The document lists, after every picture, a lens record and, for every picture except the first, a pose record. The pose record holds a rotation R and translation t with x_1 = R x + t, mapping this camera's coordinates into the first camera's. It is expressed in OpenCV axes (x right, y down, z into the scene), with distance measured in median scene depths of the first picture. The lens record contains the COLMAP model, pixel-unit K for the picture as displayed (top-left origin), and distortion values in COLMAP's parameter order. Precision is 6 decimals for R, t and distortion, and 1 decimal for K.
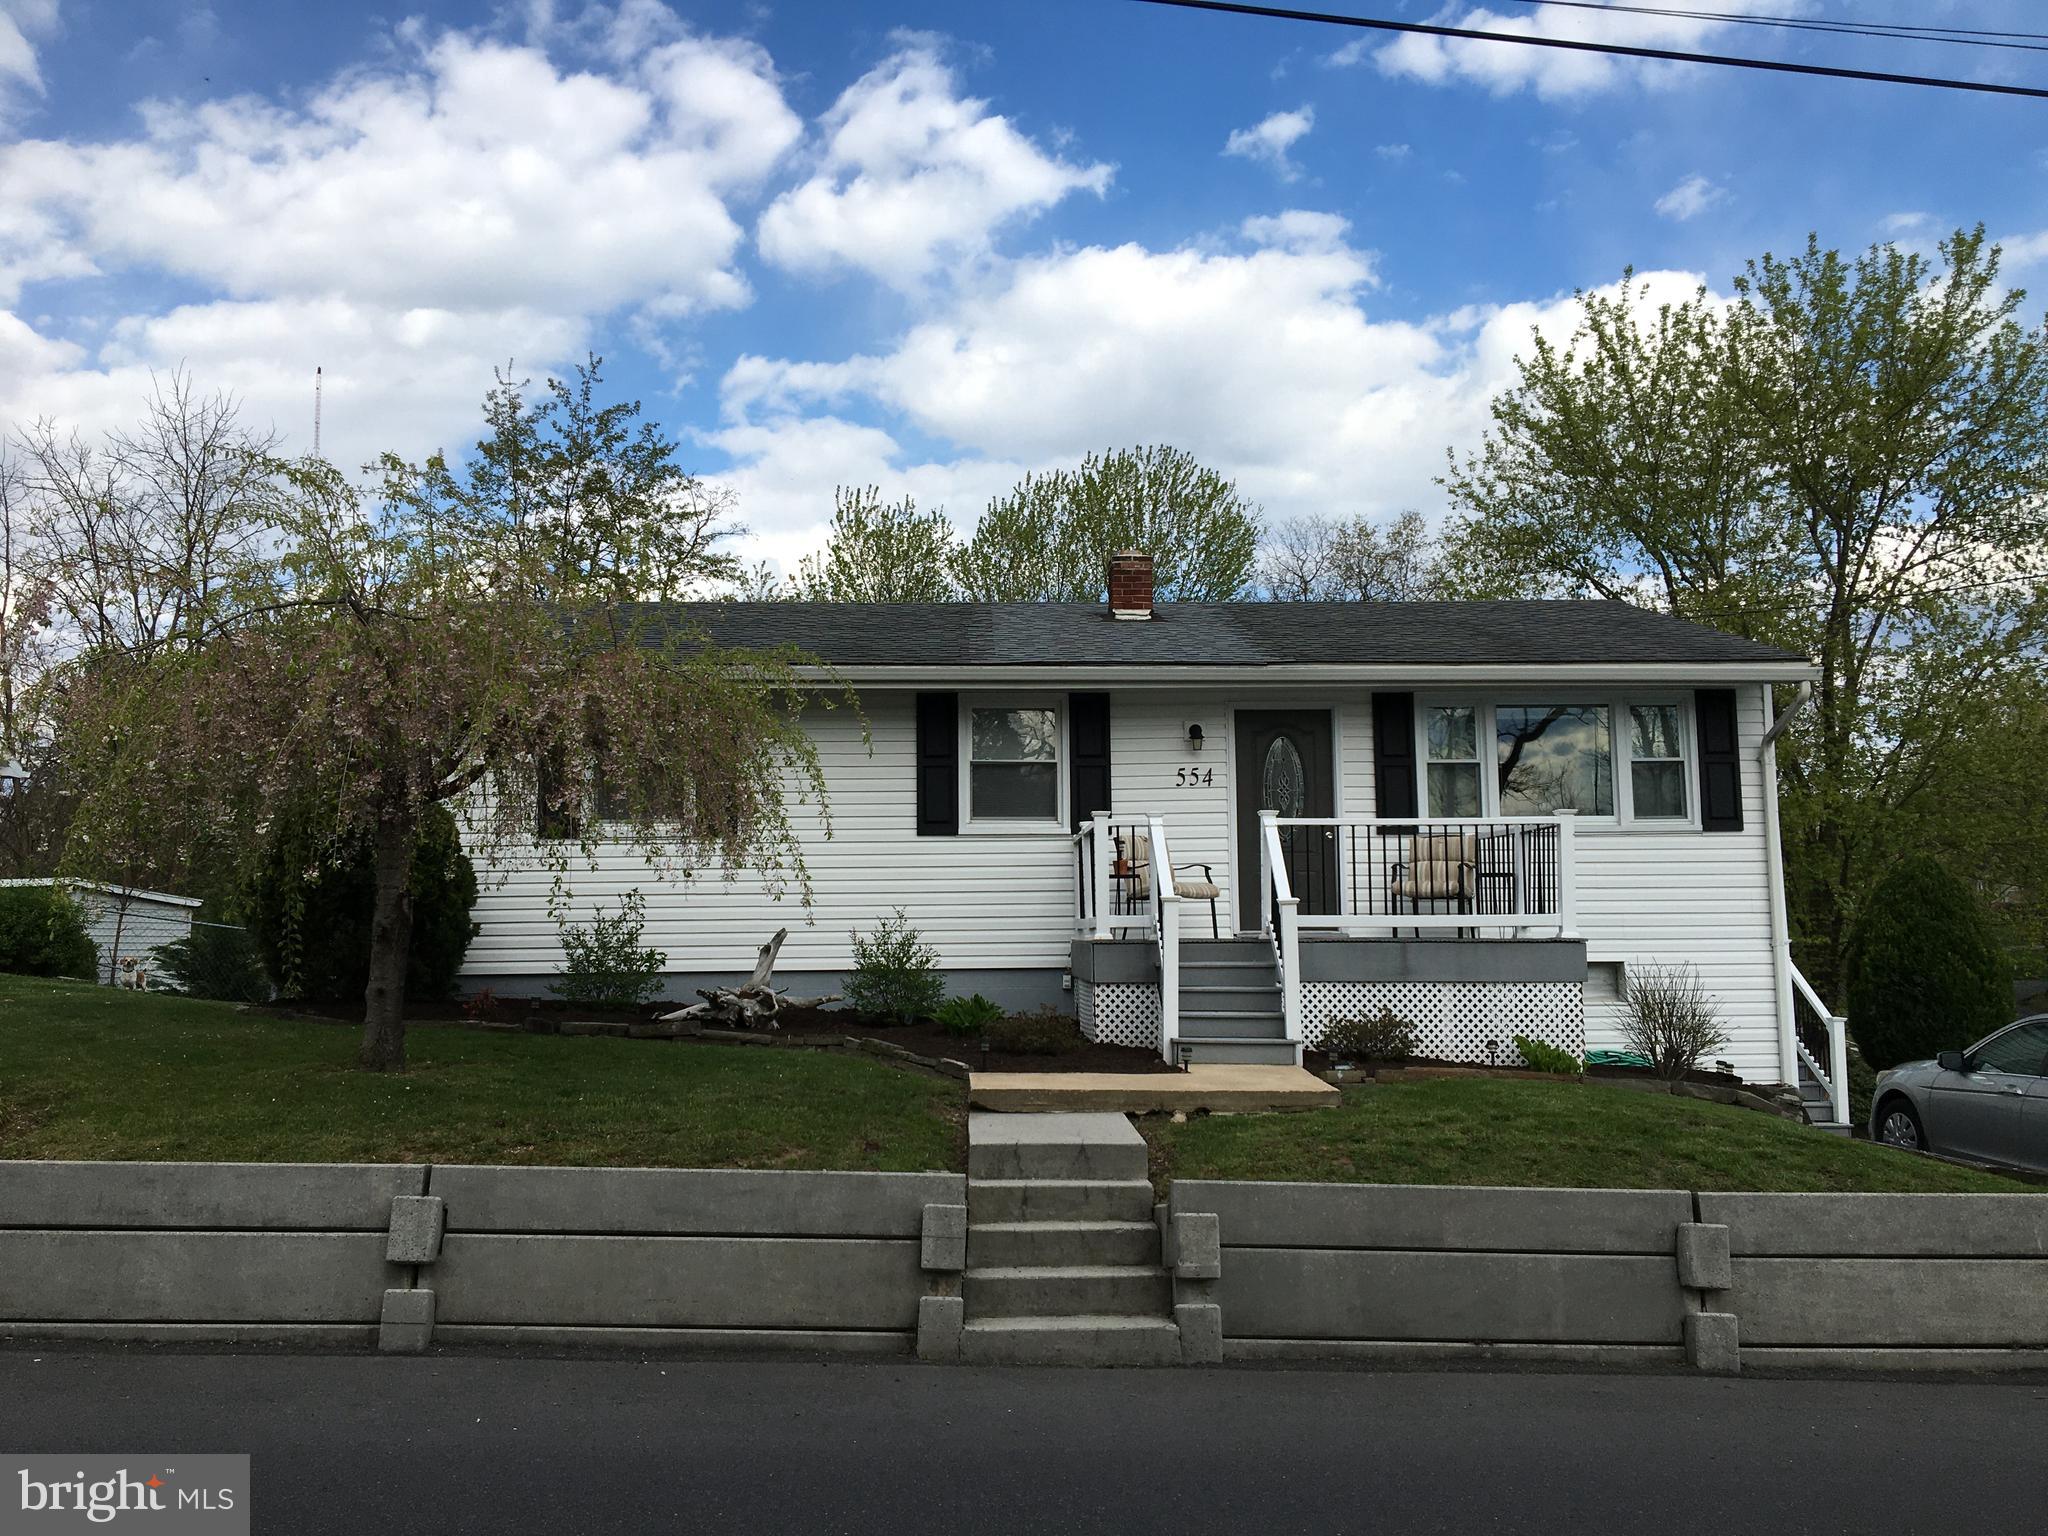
lens RADIAL K [[1712.8, 0, 1003.9], [0, 1712.8, 757.5], [0, 0, 1]] dist [0.079968, -0.106996]
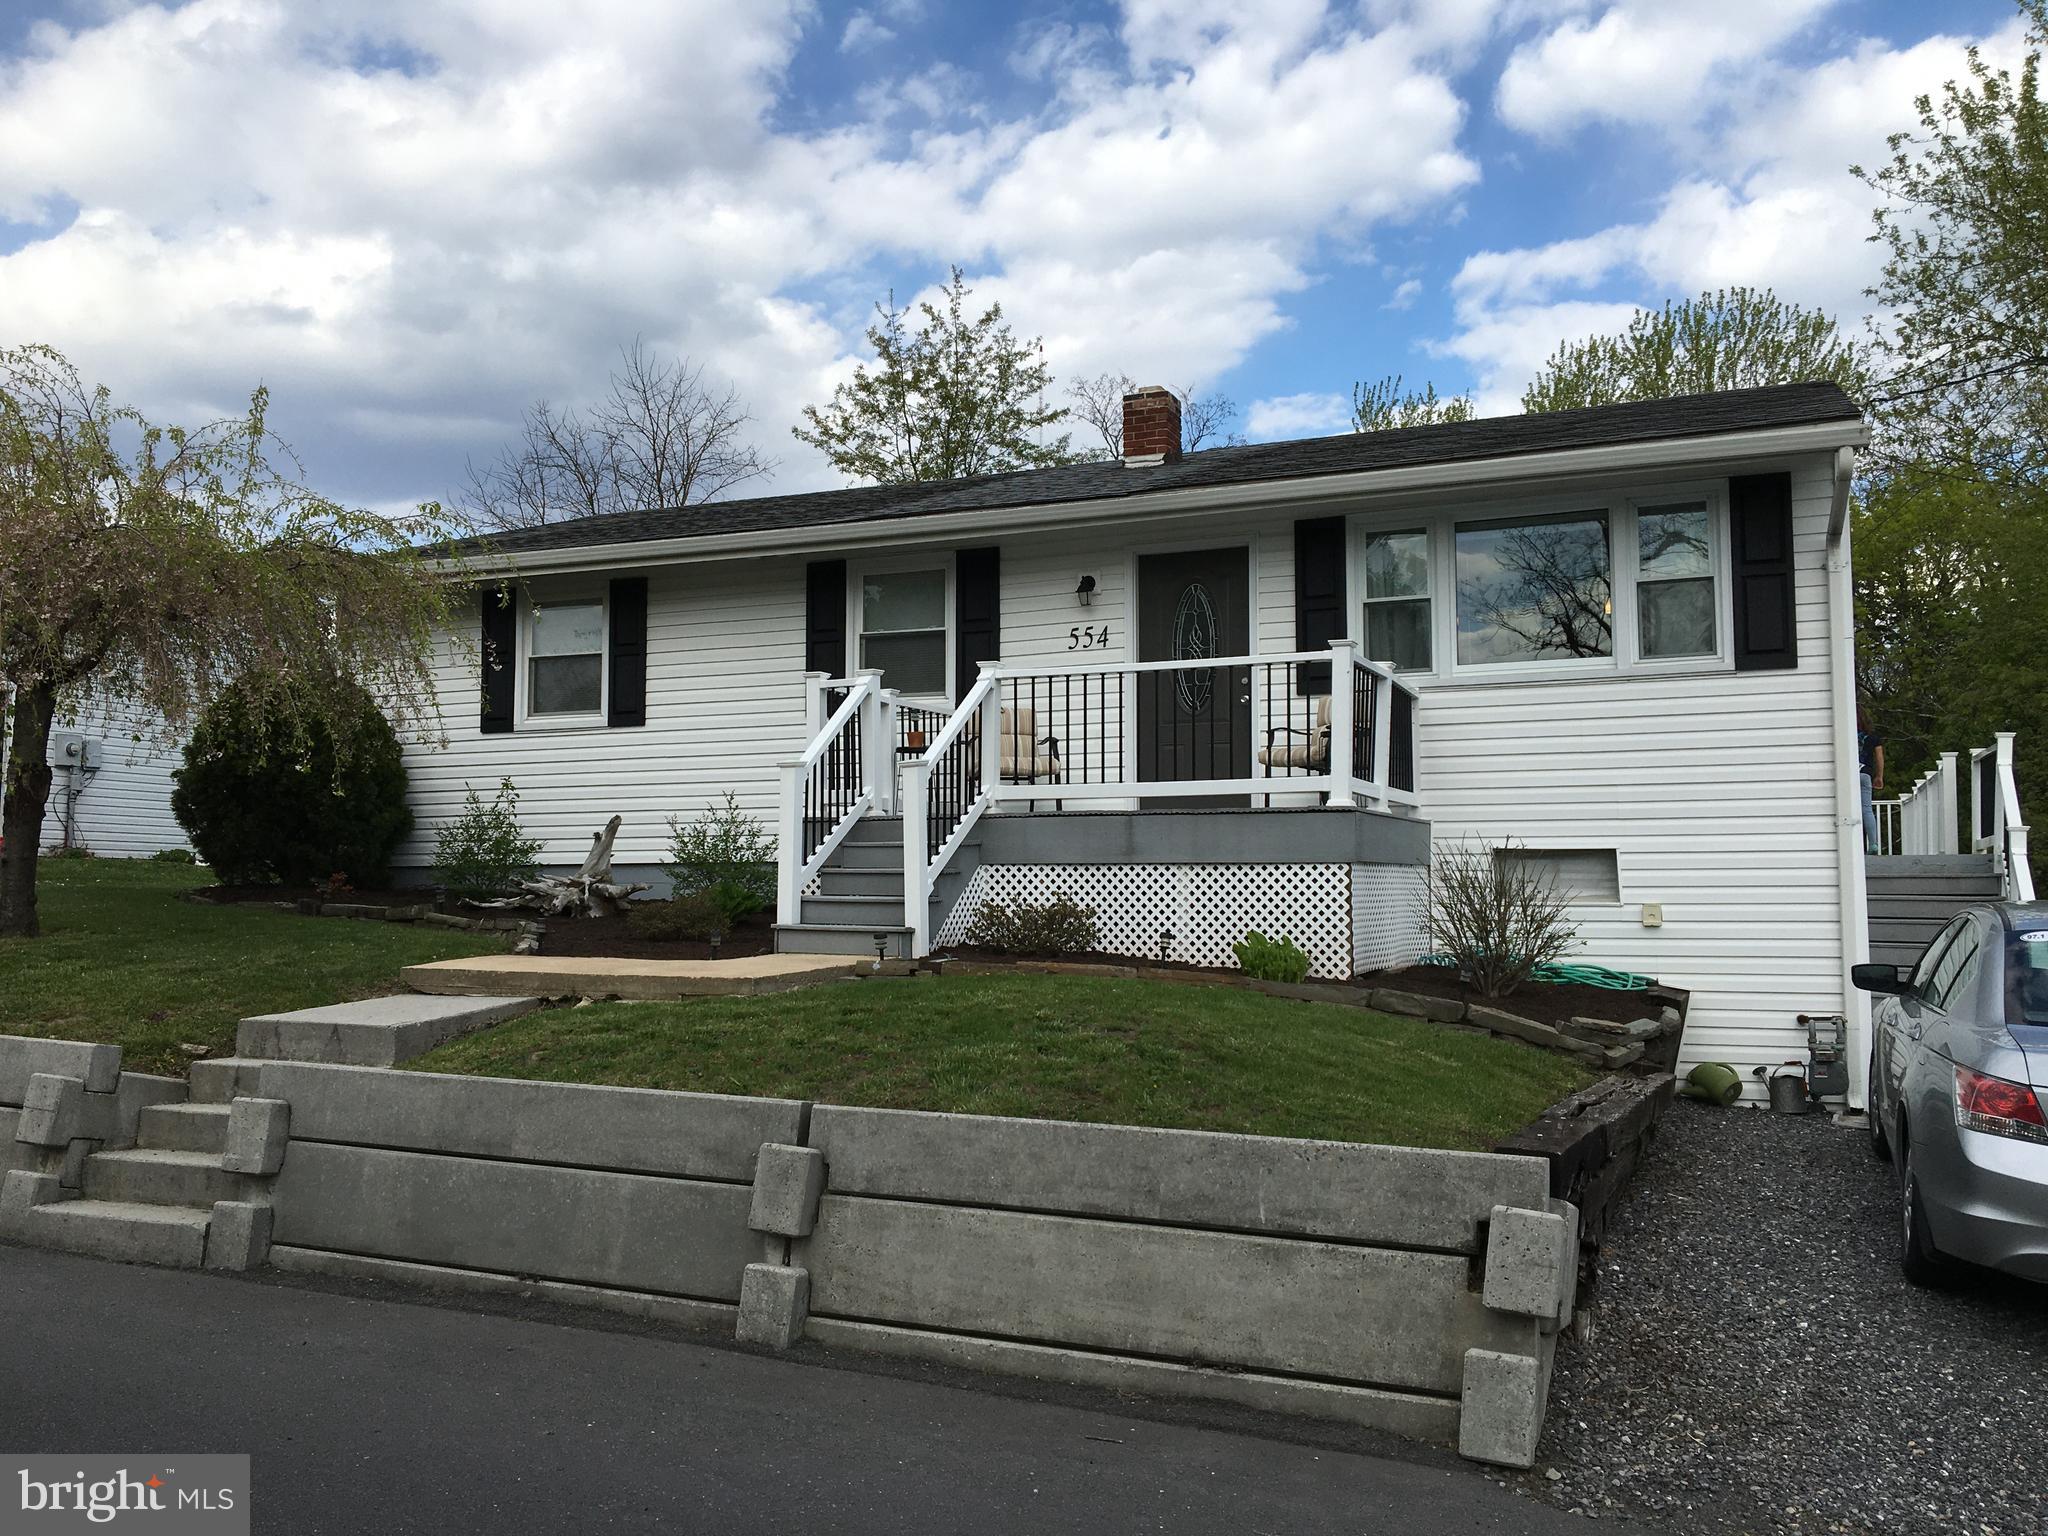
lens RADIAL K [[1712.8, 0, 1031.4], [0, 1712.8, 761.8], [0, 0, 1]] dist [0.079968, -0.106996]
pose [[0.904940, -0.026400, -0.424719, 0.468445], [0.041448, 0.998796, 0.026230, 0.052314], [0.423515, -0.041341, 0.904945, 0.223990]]
